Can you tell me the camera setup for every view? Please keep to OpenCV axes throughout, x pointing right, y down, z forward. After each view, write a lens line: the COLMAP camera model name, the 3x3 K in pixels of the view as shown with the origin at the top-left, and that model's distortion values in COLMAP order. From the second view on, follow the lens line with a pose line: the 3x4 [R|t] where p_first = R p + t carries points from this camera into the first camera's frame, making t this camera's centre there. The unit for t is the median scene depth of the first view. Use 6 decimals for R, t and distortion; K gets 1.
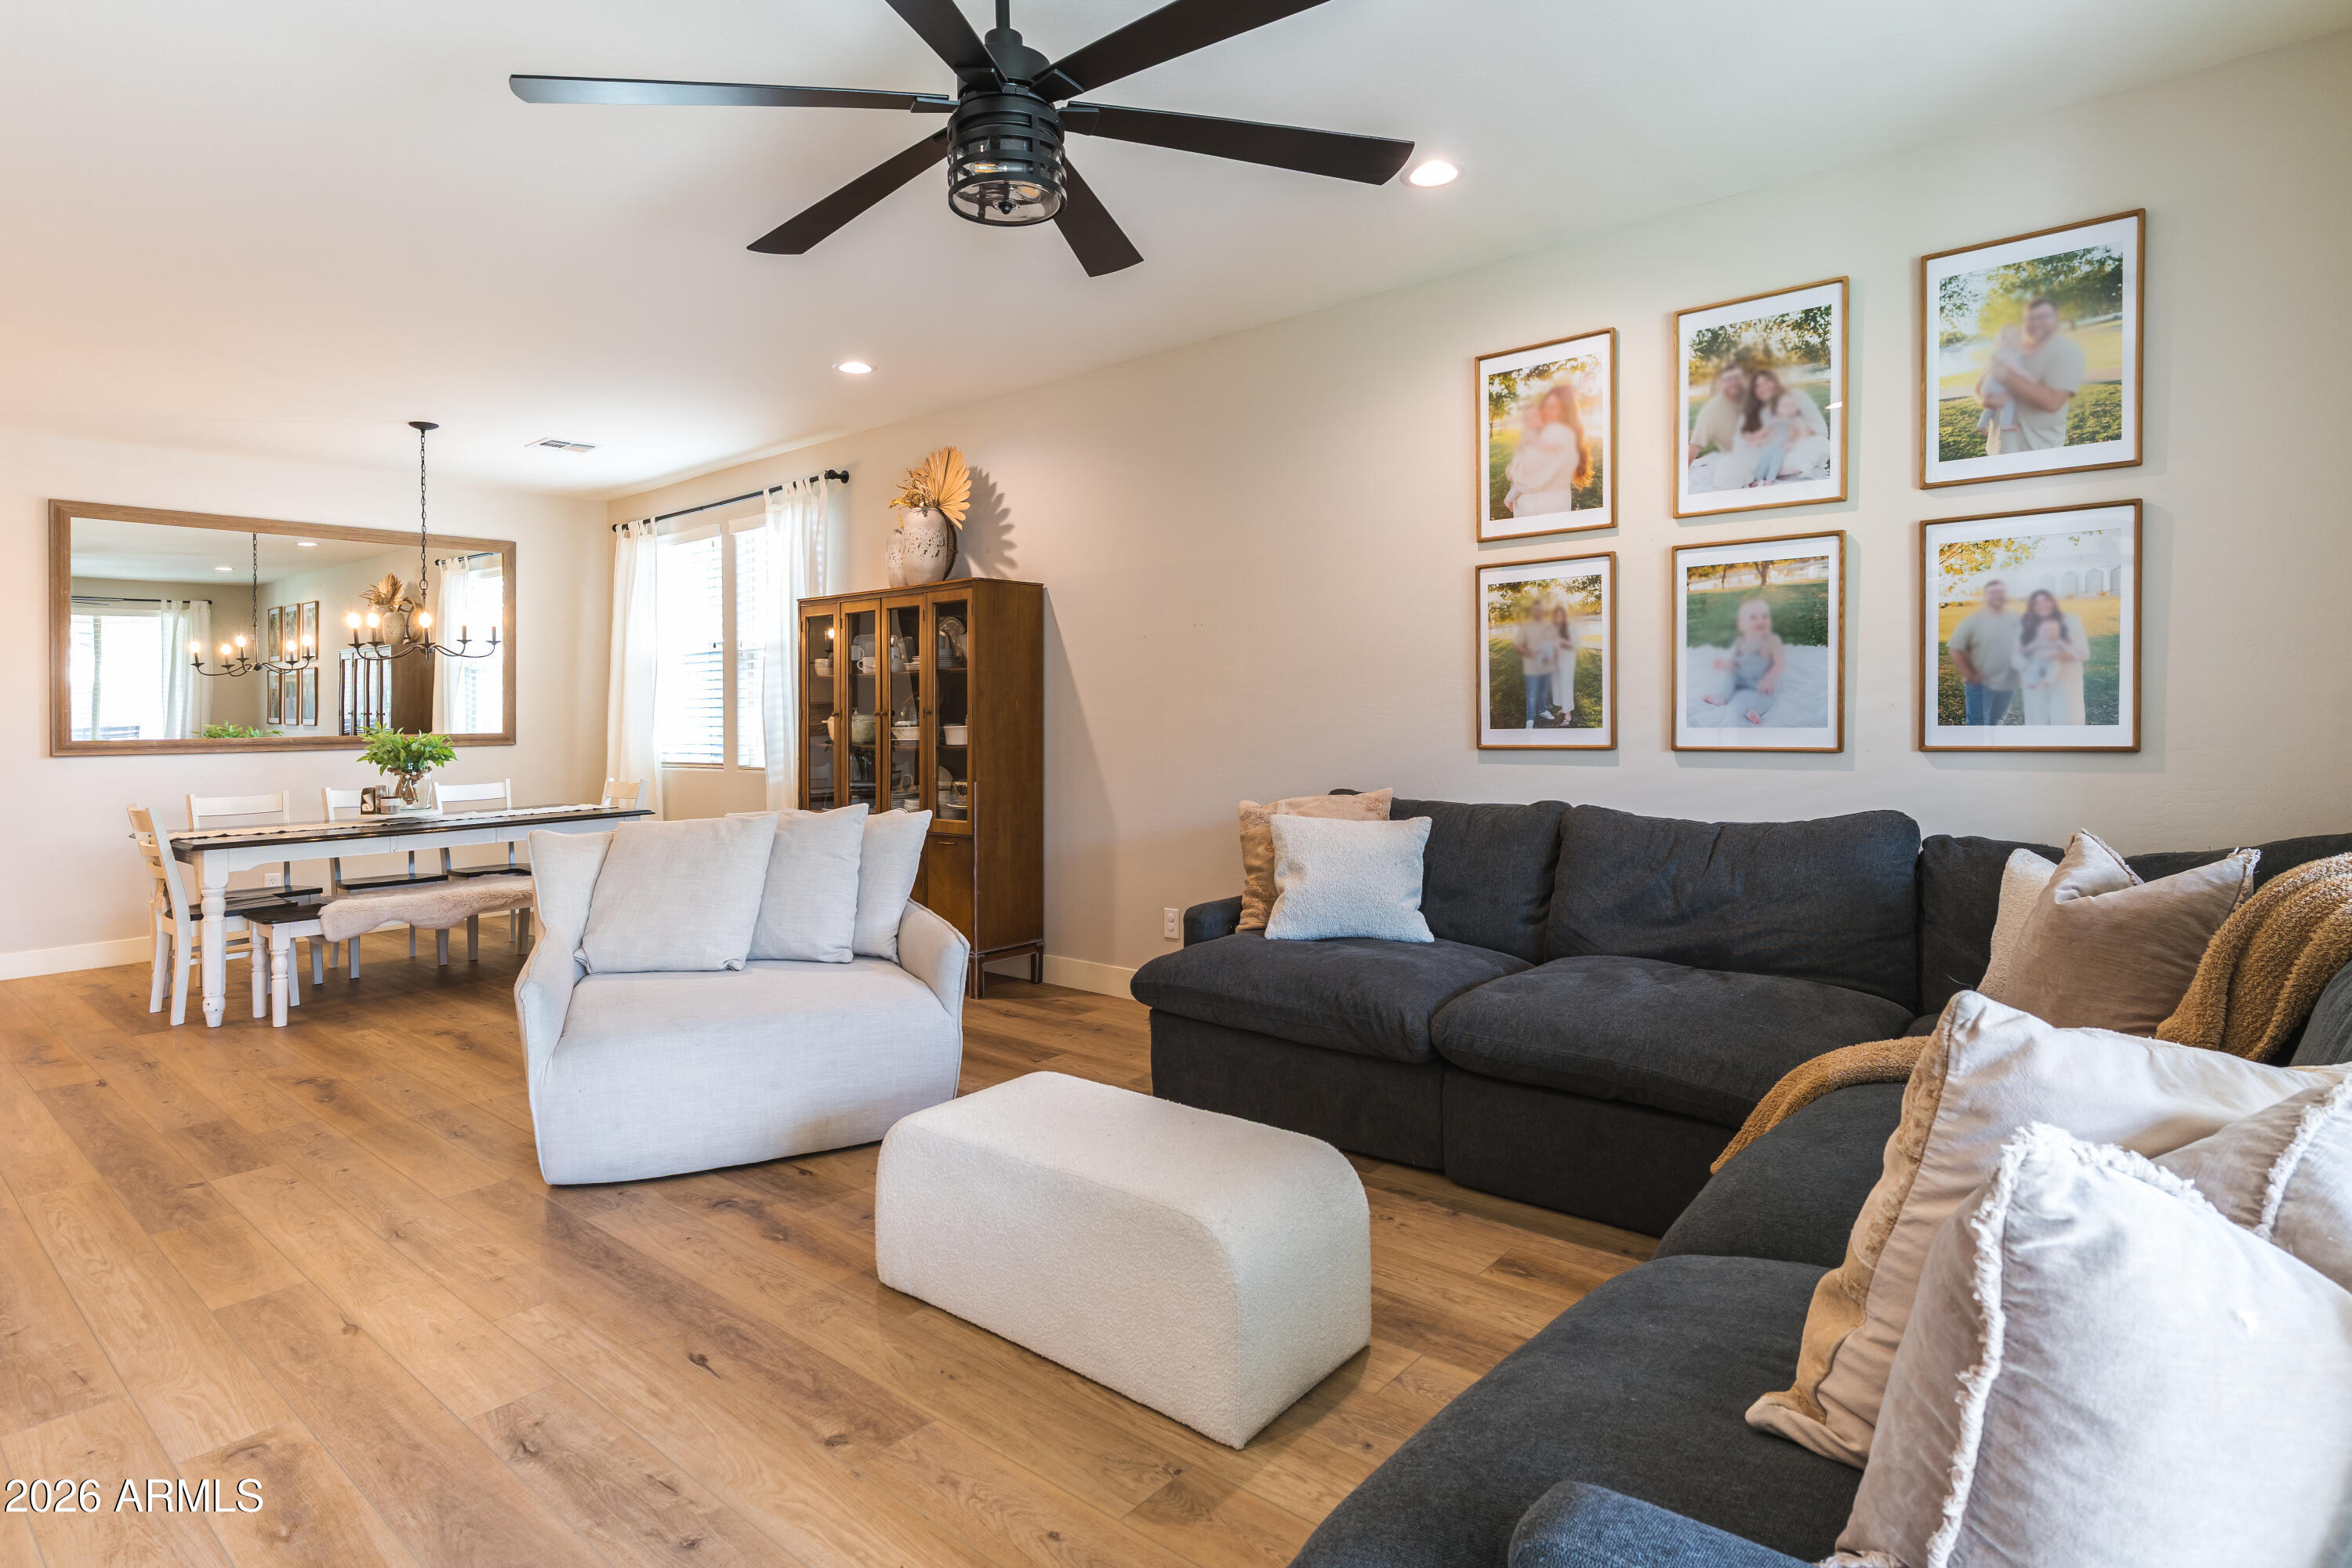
lens RADIAL K [[1169.4, 0, 1176.9], [0, 1169.4, 741.4], [0, 0, 1]] dist [-0.003145, -0.000137]
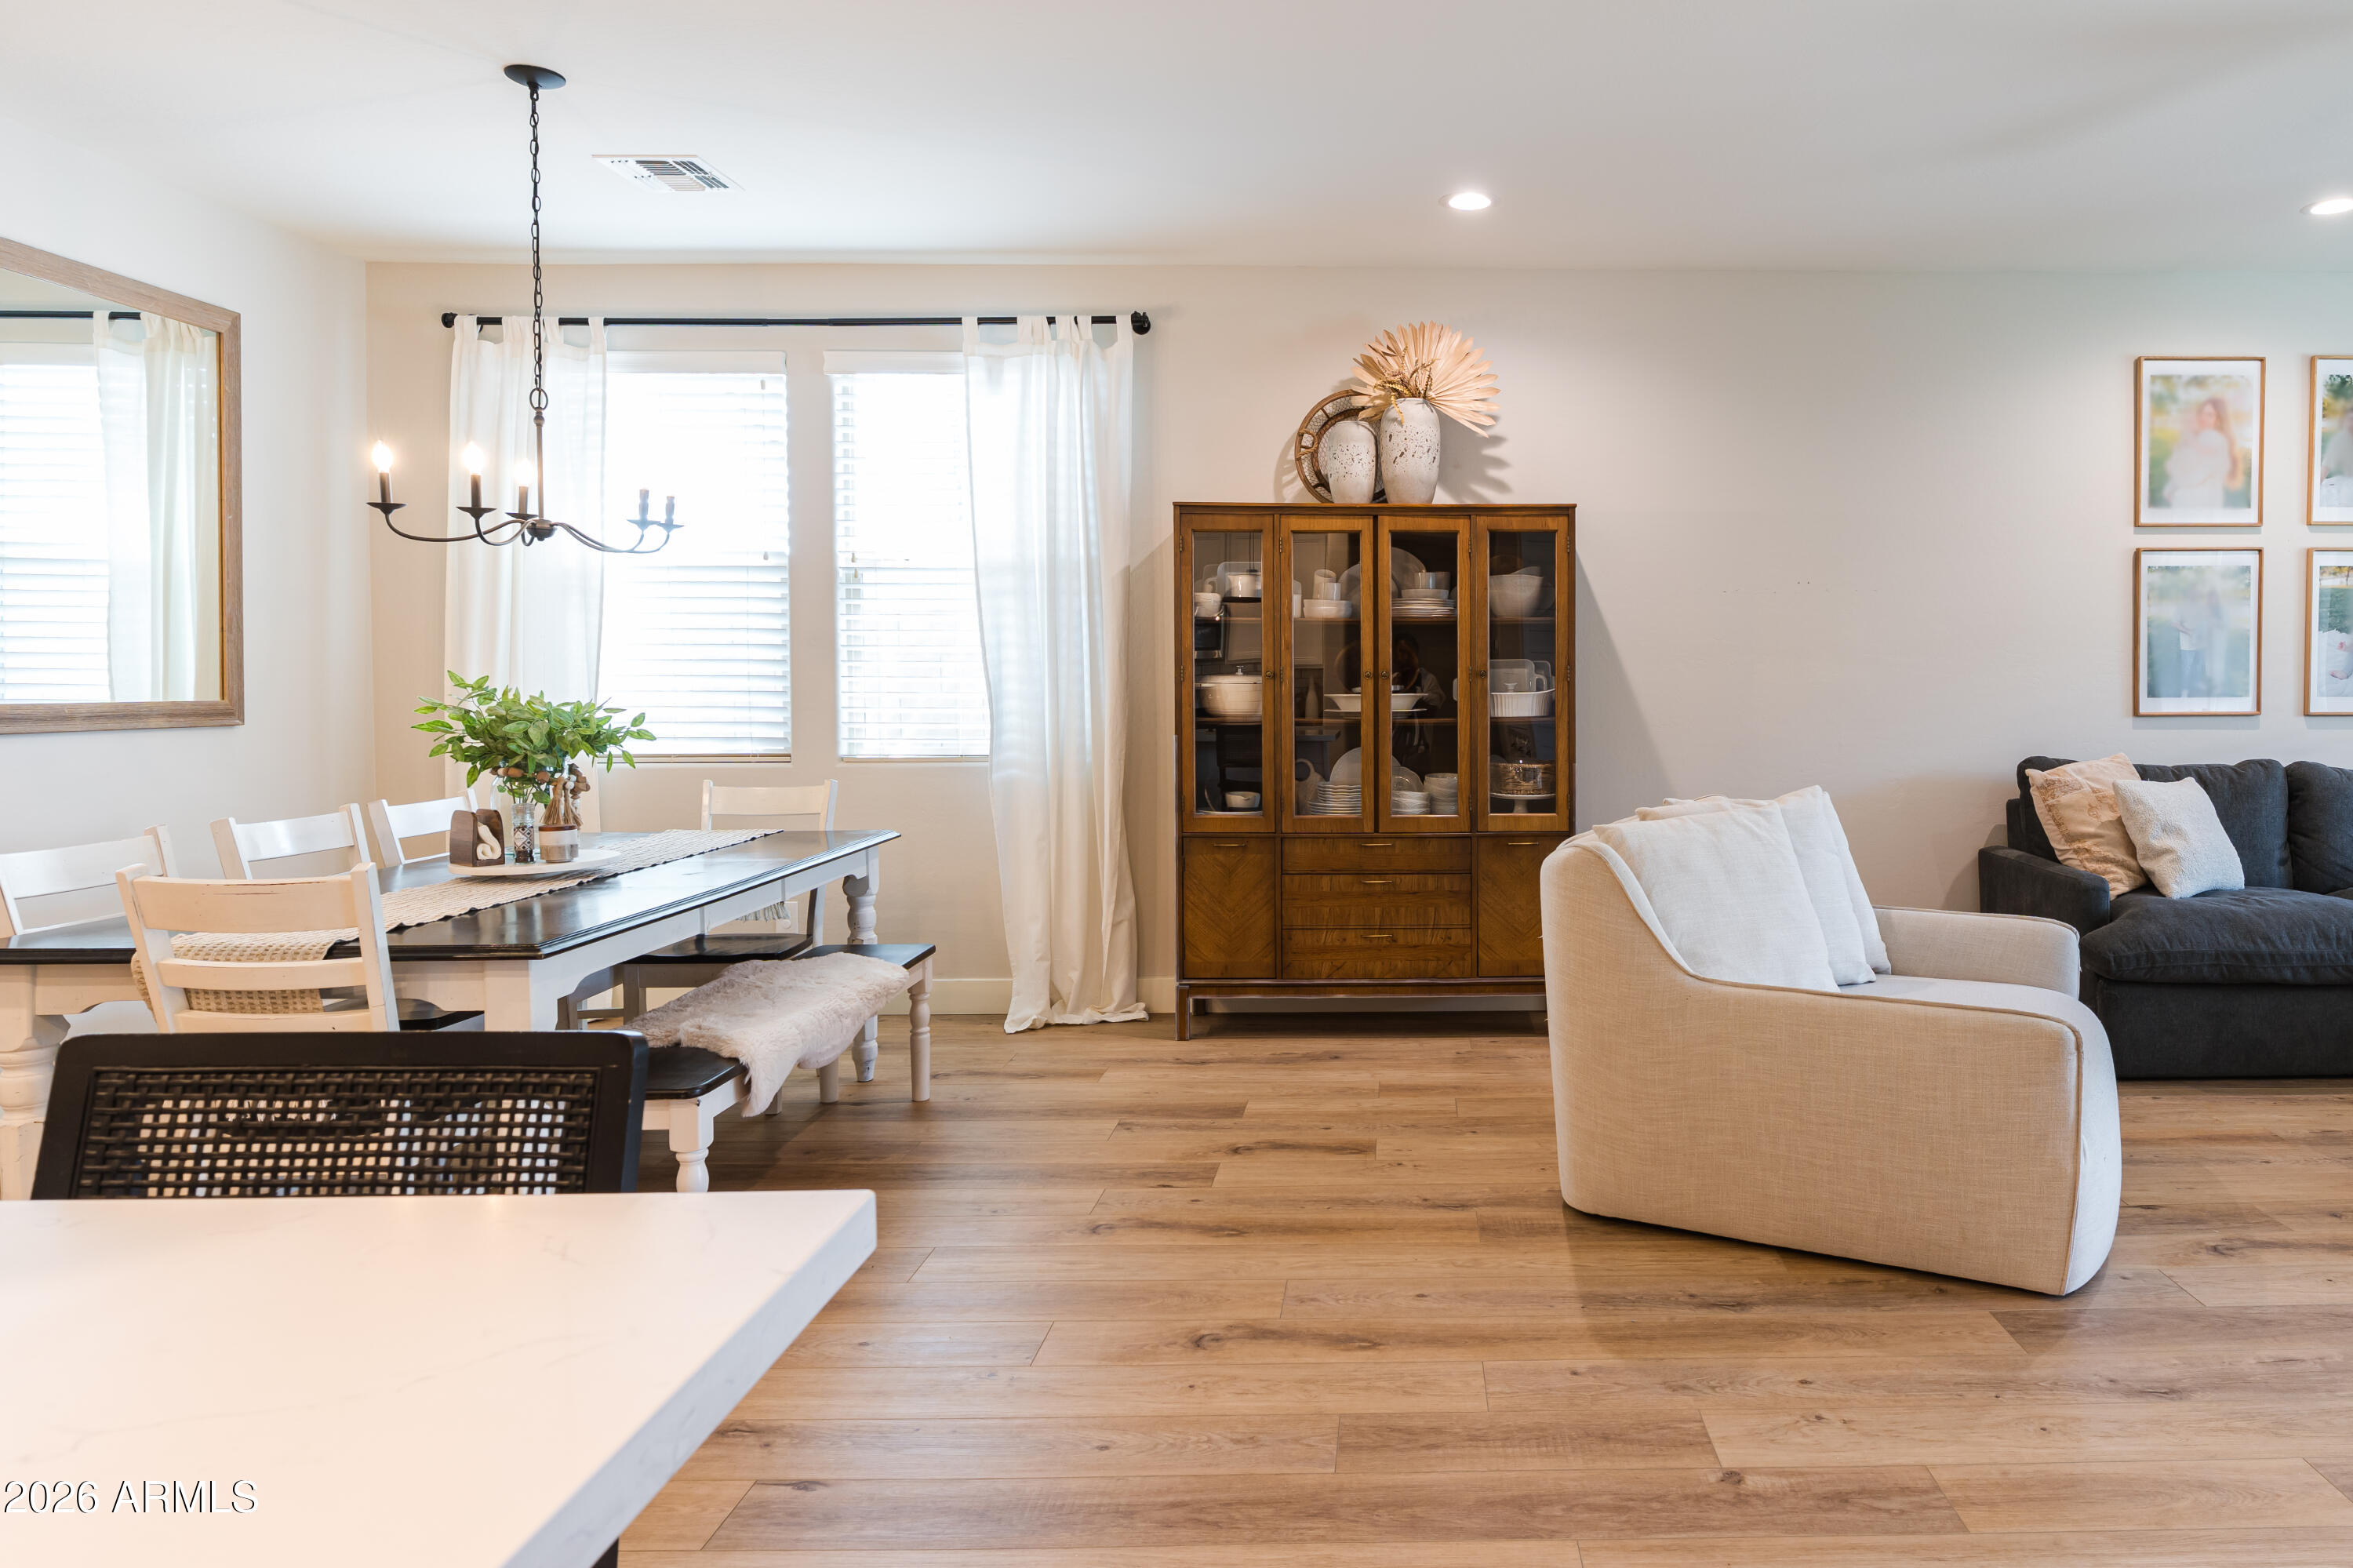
lens RADIAL K [[1436.6, 0, 1177.0], [0, 1436.6, 741.6], [0, 0, 1]] dist [-0.007488, 0.000459]
pose [[0.766298, -0.014089, 0.642330, -1.341856], [0.004893, 0.999859, 0.016093, 0.004889], [-0.642466, -0.009189, 0.766259, 0.571375]]
